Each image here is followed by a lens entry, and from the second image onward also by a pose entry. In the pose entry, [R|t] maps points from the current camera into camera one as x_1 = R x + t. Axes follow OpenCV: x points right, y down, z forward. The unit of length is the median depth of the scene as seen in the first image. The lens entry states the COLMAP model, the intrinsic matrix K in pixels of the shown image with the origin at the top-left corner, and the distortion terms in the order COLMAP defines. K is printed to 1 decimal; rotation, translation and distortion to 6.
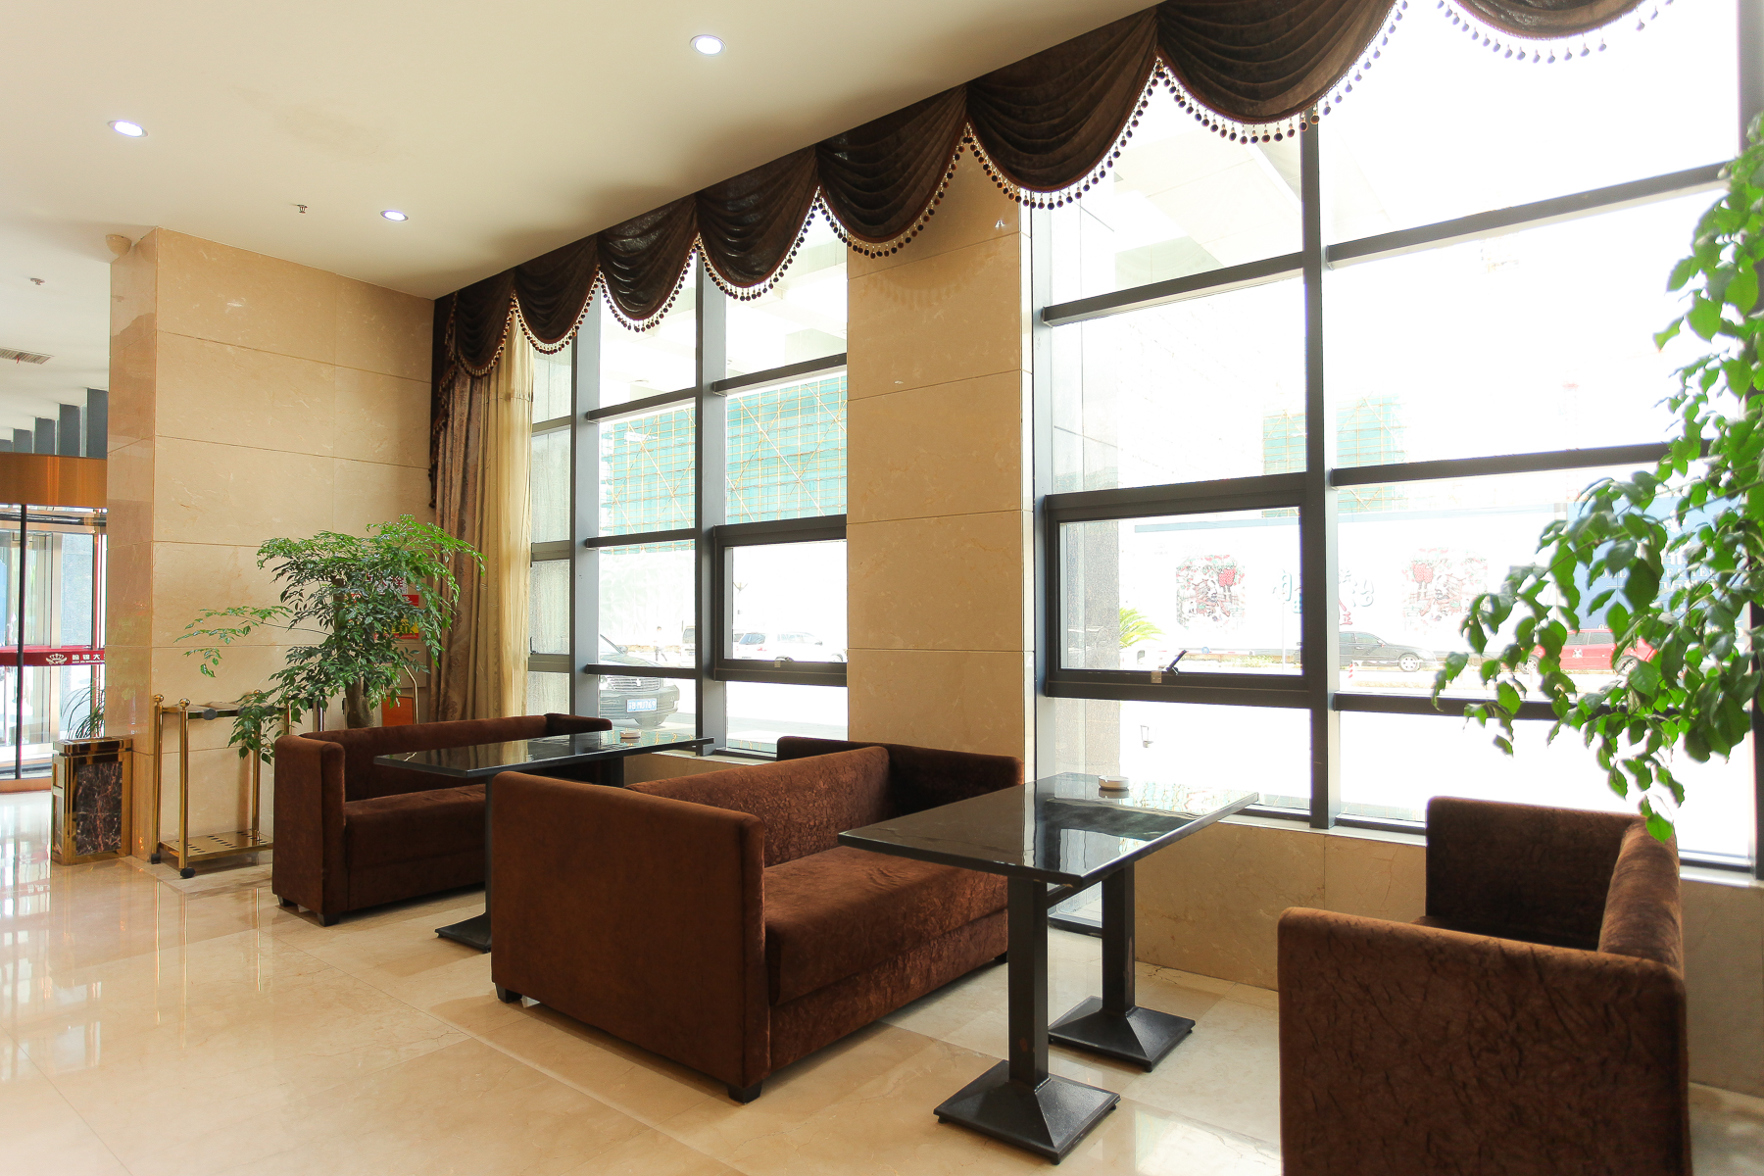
lens RADIAL K [[935.8, 0, 911.6], [0, 935.8, 596.0], [0, 0, 1]] dist [0.004266, 0.000565]
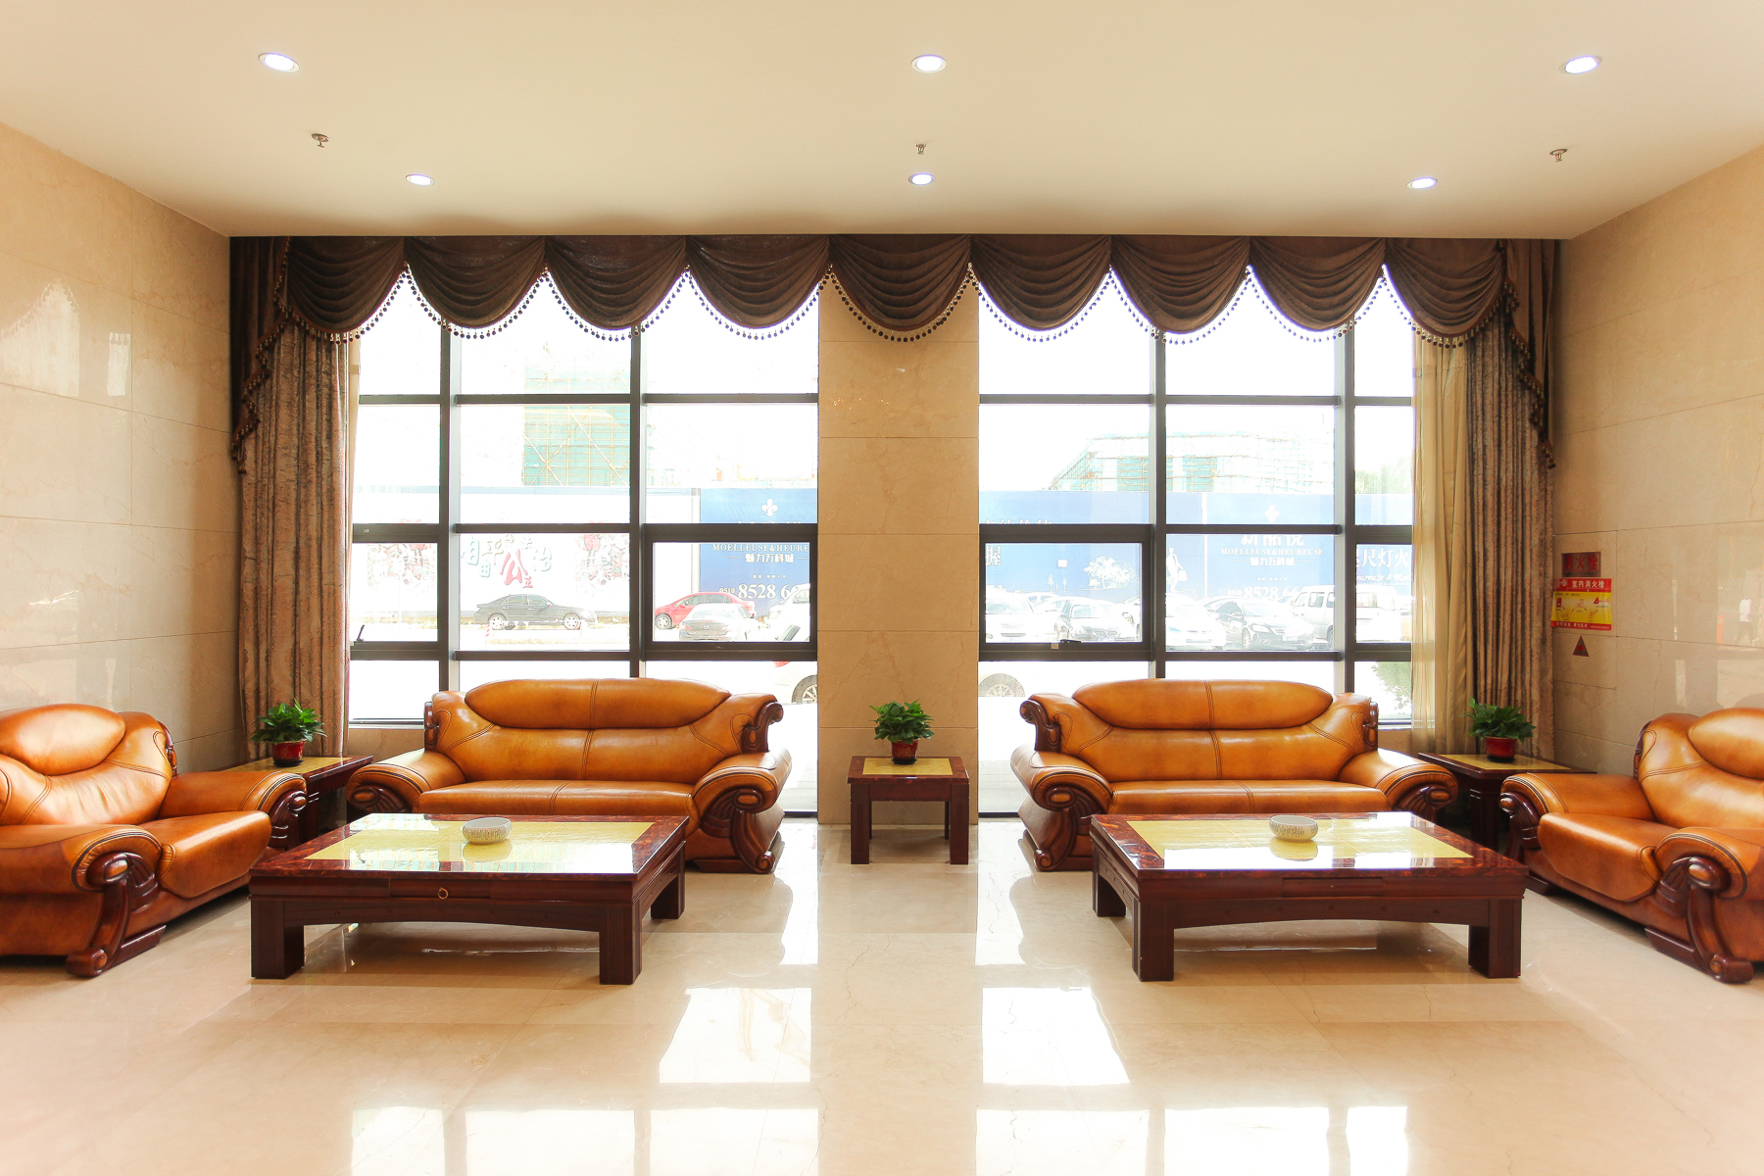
lens RADIAL K [[893.5, 0, 883.7], [0, 893.5, 561.4], [0, 0, 1]] dist [-0.001778, -0.000229]
pose [[0.805938, 0.028853, 0.591297, -0.694619], [-0.021622, 0.999580, -0.019304, -0.015707], [-0.591605, 0.002773, 0.806223, -0.022273]]
